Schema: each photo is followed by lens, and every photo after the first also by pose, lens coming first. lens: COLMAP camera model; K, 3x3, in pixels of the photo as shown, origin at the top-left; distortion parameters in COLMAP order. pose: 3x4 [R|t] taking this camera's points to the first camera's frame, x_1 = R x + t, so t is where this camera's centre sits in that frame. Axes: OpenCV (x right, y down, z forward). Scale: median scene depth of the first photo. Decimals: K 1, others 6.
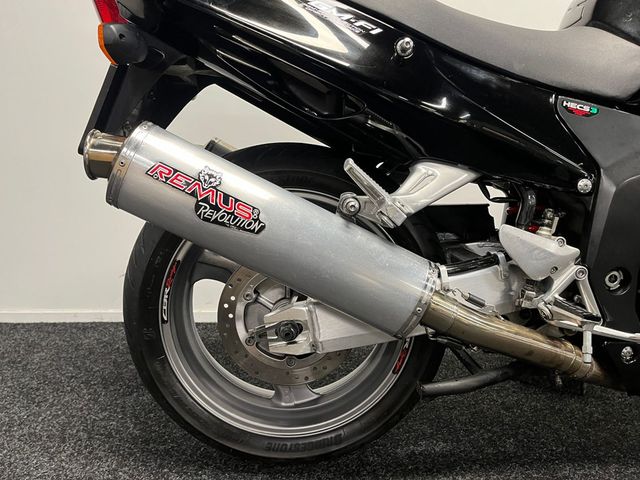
lens RADIAL K [[491.7, 0, 320.0], [0, 491.7, 240.0], [0, 0, 1]] dist [0.101540, -0.137210]
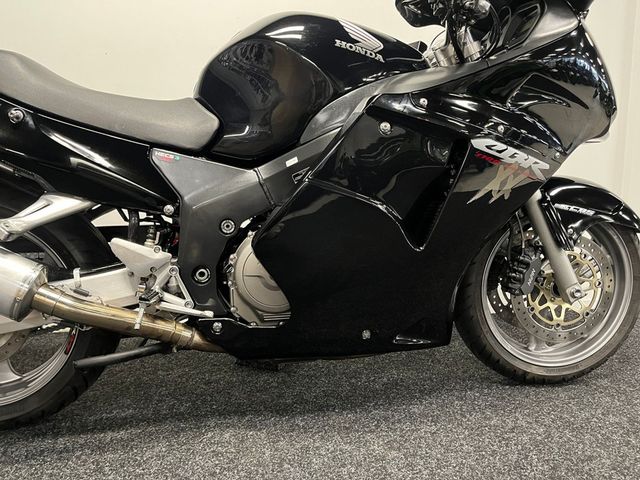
lens RADIAL K [[491.7, 0, 320.0], [0, 491.7, 240.0], [0, 0, 1]] dist [0.101540, -0.137210]
pose [[0.993478, -0.025438, 0.111153, 0.743076], [0.029916, 0.998799, -0.038799, 0.043045], [-0.110032, 0.041871, 0.993046, -0.432877]]
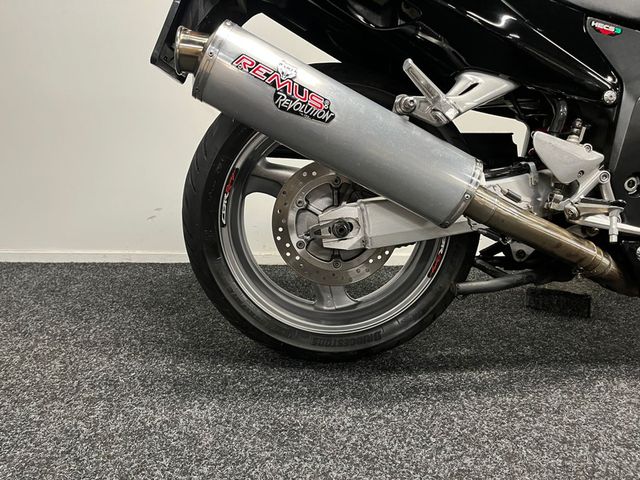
lens RADIAL K [[491.7, 0, 320.0], [0, 491.7, 240.0], [0, 0, 1]] dist [0.101540, -0.137210]
pose [[0.999601, 0.010616, 0.026181, -0.135376], [-0.011179, 0.999708, 0.021440, 0.181294], [-0.025946, -0.021724, 0.999427, -0.102033]]
